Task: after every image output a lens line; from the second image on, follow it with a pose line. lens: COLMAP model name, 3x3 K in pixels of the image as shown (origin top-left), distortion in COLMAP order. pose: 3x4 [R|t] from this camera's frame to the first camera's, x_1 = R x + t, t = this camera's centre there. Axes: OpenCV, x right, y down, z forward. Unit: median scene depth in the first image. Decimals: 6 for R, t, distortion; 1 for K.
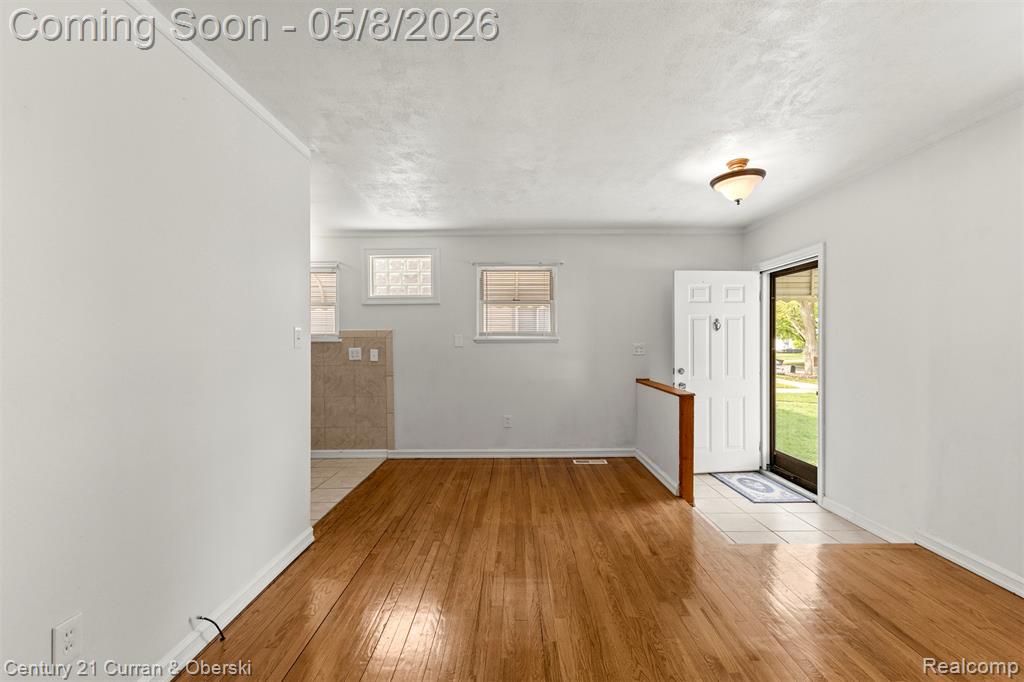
lens RADIAL K [[442.9, 0, 513.2], [0, 442.9, 350.6], [0, 0, 1]] dist [0.007488, -0.001441]
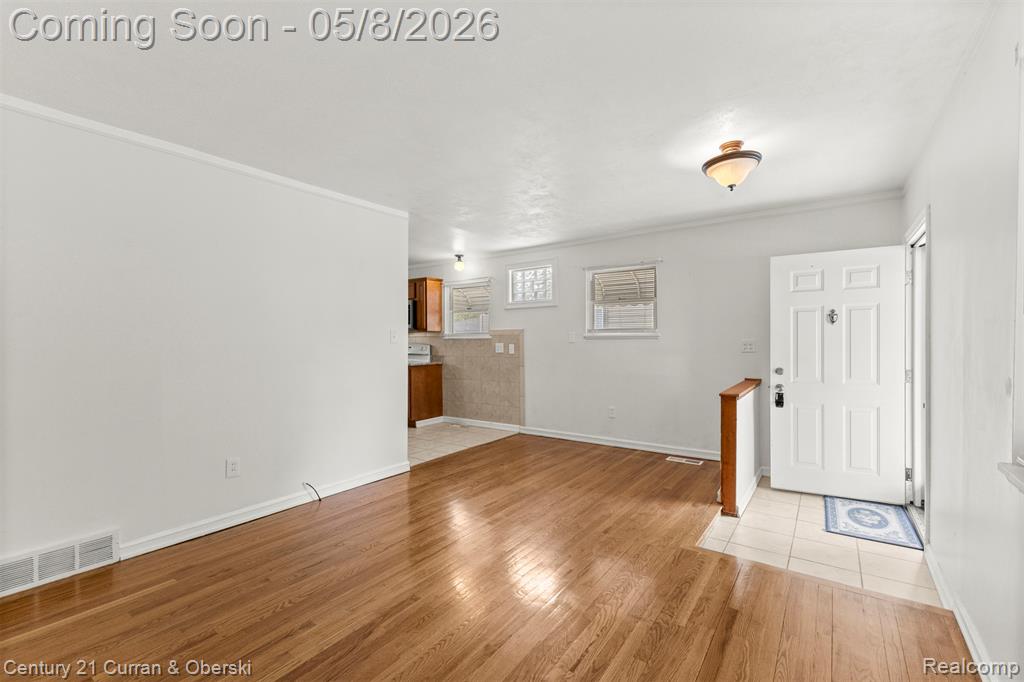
lens RADIAL K [[442.9, 0, 515.0], [0, 442.9, 344.5], [0, 0, 1]] dist [0.007488, -0.001441]
pose [[0.814455, 0.005182, -0.580204, 0.460546], [-0.007931, 0.999966, -0.002202, -0.000148], [0.580173, 0.006395, 0.814468, -0.014050]]
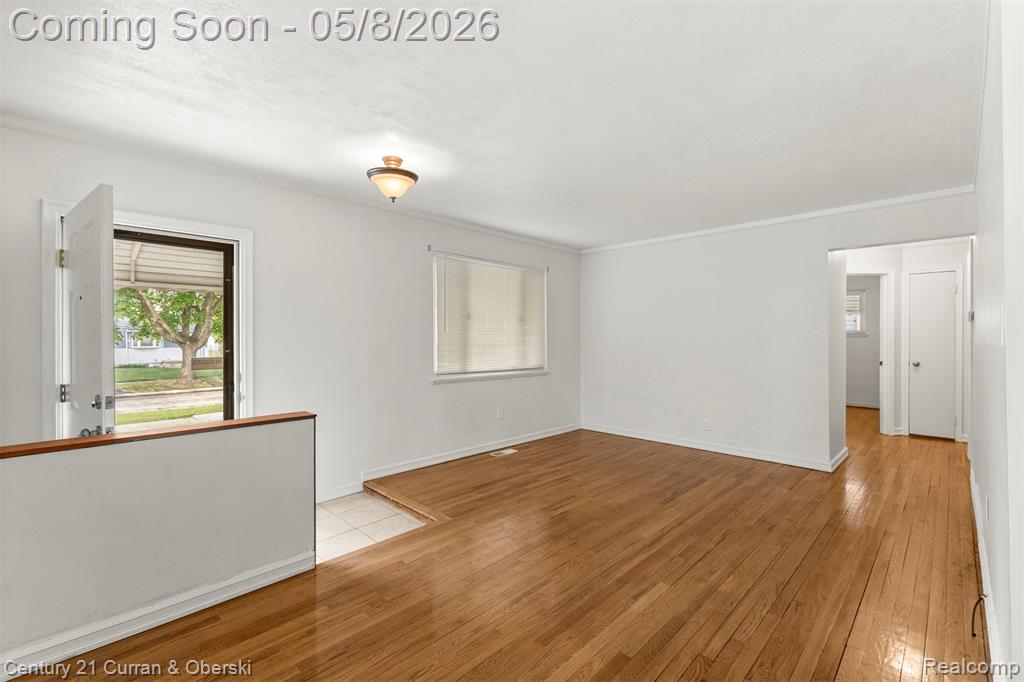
lens RADIAL K [[442.9, 0, 515.5], [0, 442.9, 340.3], [0, 0, 1]] dist [0.007488, -0.001441]
pose [[-0.717031, 0.004545, 0.697026, -0.264928], [0.020535, 0.999682, 0.014606, -0.016908], [-0.696739, 0.024787, -0.716897, 1.034949]]
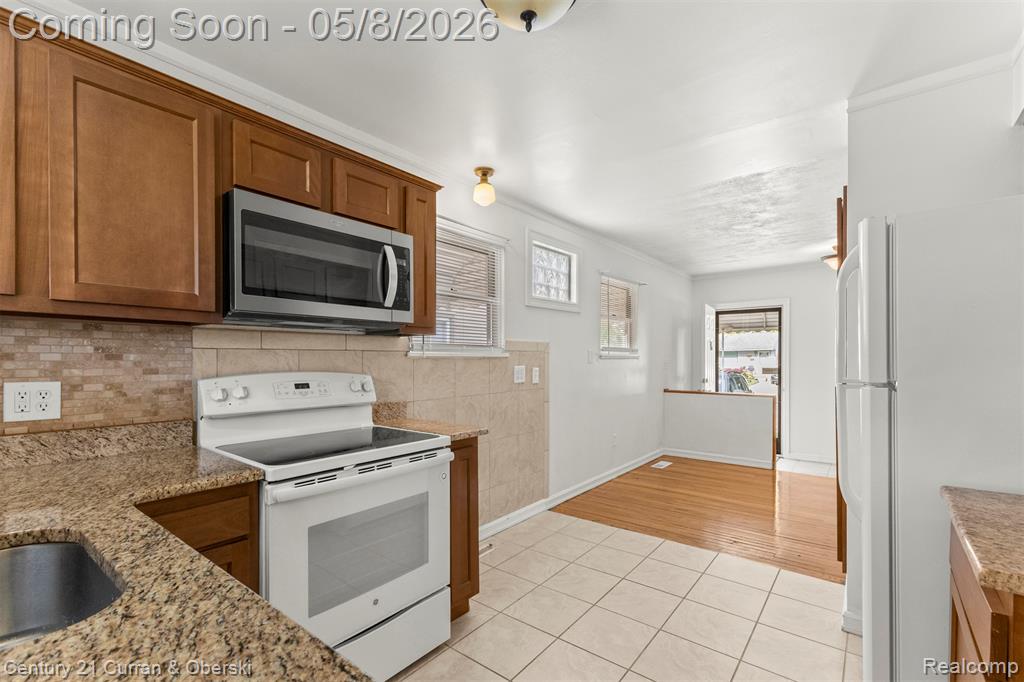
lens RADIAL K [[451.4, 0, 514.4], [0, 451.4, 364.9], [0, 0, 1]] dist [0.013318, -0.003237]
pose [[0.619195, -0.008733, 0.785189, -1.018535], [0.012831, 0.999917, 0.001003, -0.009367], [-0.785133, 0.009454, 0.619256, 0.614669]]
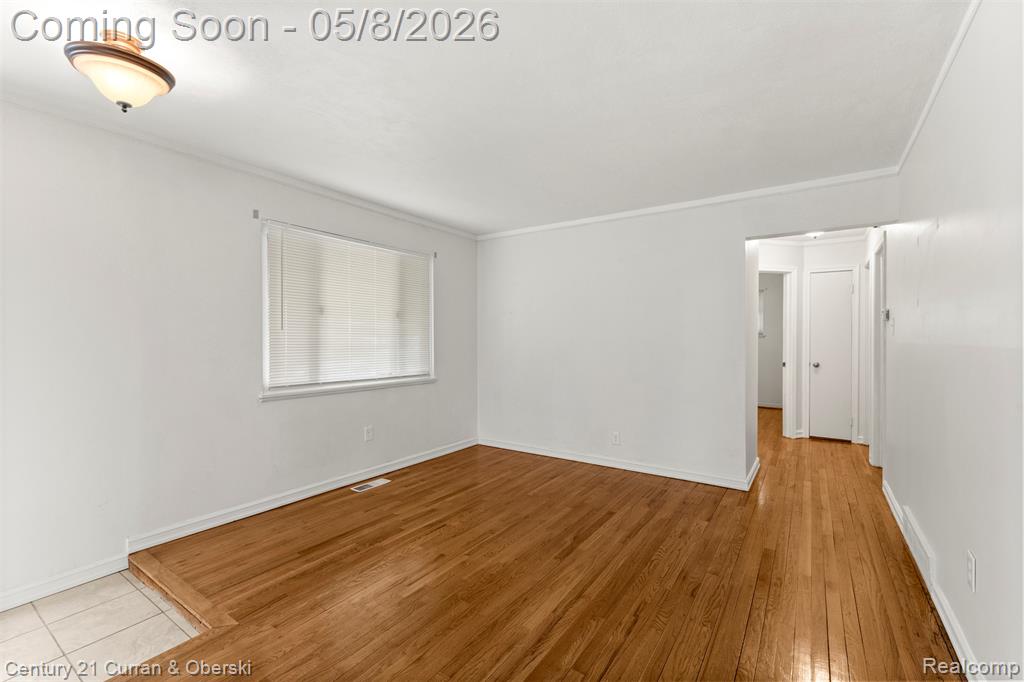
lens RADIAL K [[442.9, 0, 516.4], [0, 442.9, 335.1], [0, 0, 1]] dist [0.007488, -0.001441]
pose [[-0.832147, 0.009062, 0.554480, -0.188136], [0.016539, 0.999827, 0.008481, -0.015069], [-0.554308, 0.016228, -0.832154, 0.823373]]
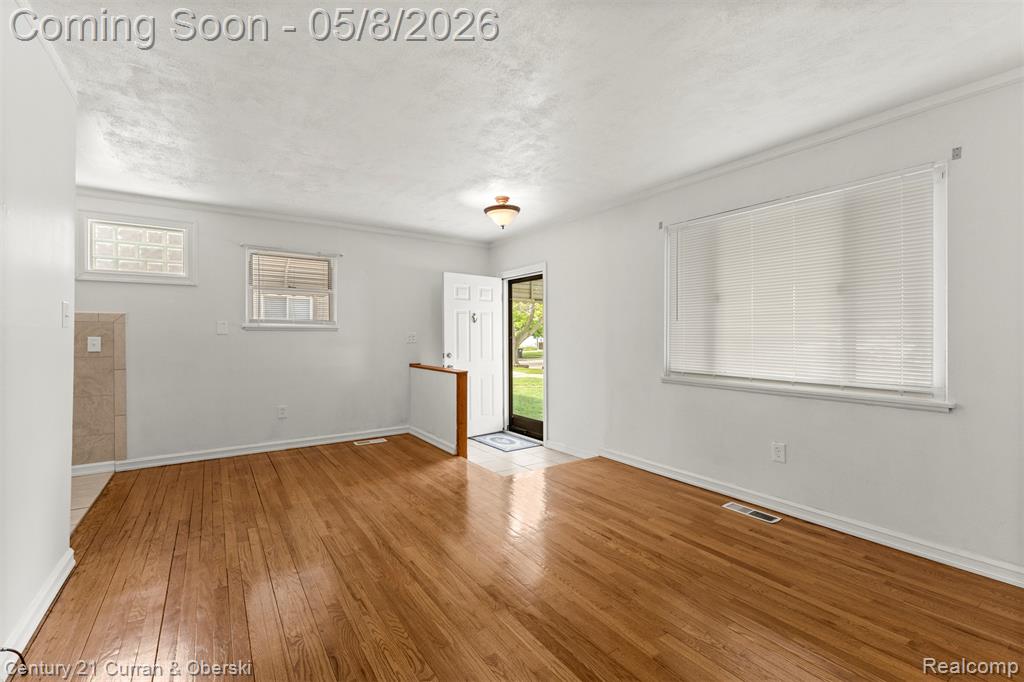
lens RADIAL K [[442.9, 0, 512.0], [0, 442.9, 337.5], [0, 0, 1]] dist [0.007488, -0.001441]
pose [[0.823577, 0.003704, 0.567192, -0.164441], [0.007216, 0.999829, -0.017008, 0.019064], [-0.567159, 0.018101, 0.823410, -0.090833]]
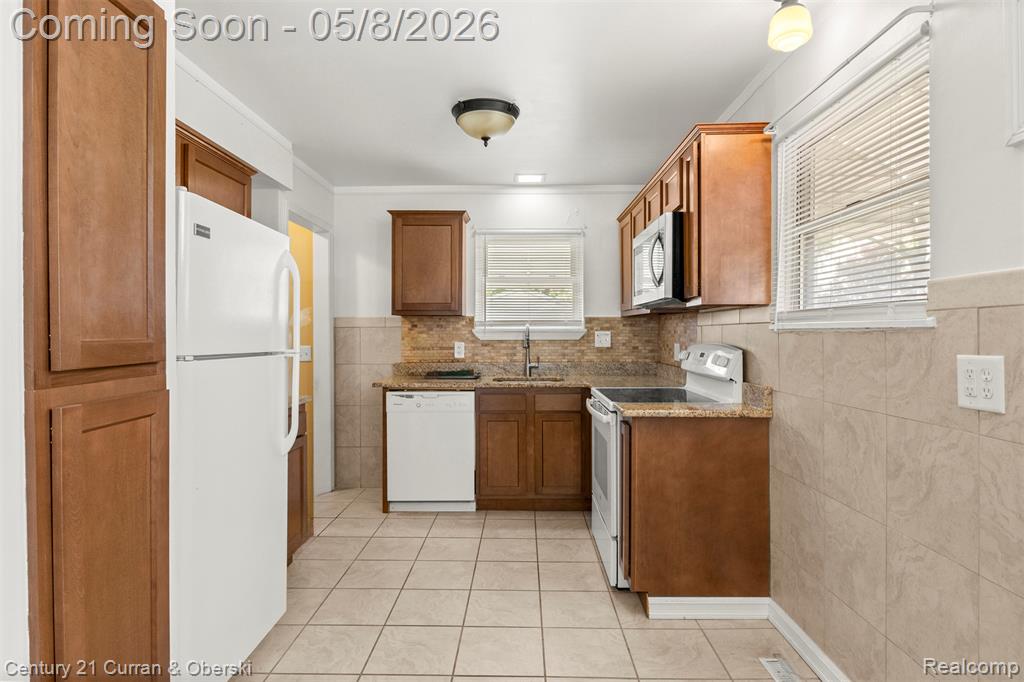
lens RADIAL K [[543.6, 0, 509.7], [0, 543.6, 336.0], [0, 0, 1]] dist [-0.009803, 0.001432]
pose [[-0.021367, 0.007334, -0.999745, -0.091379], [-0.017637, 0.999815, 0.007712, -0.014940], [0.999616, 0.017798, -0.021234, 0.846987]]
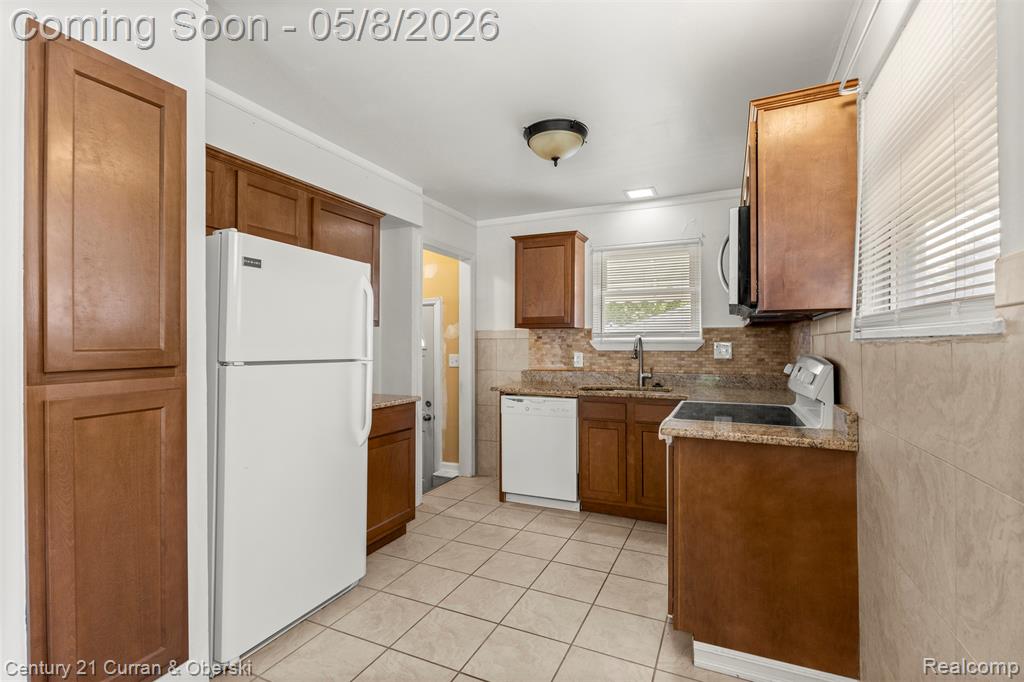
lens RADIAL K [[465.4, 0, 512.9], [0, 465.4, 340.8], [0, 0, 1]] dist [-0.003040, -0.000378]
pose [[-0.417712, -0.004472, -0.908569, -0.191654], [-0.015876, 0.999871, 0.002377, -0.017500], [0.908441, 0.015418, -0.417729, 1.003737]]
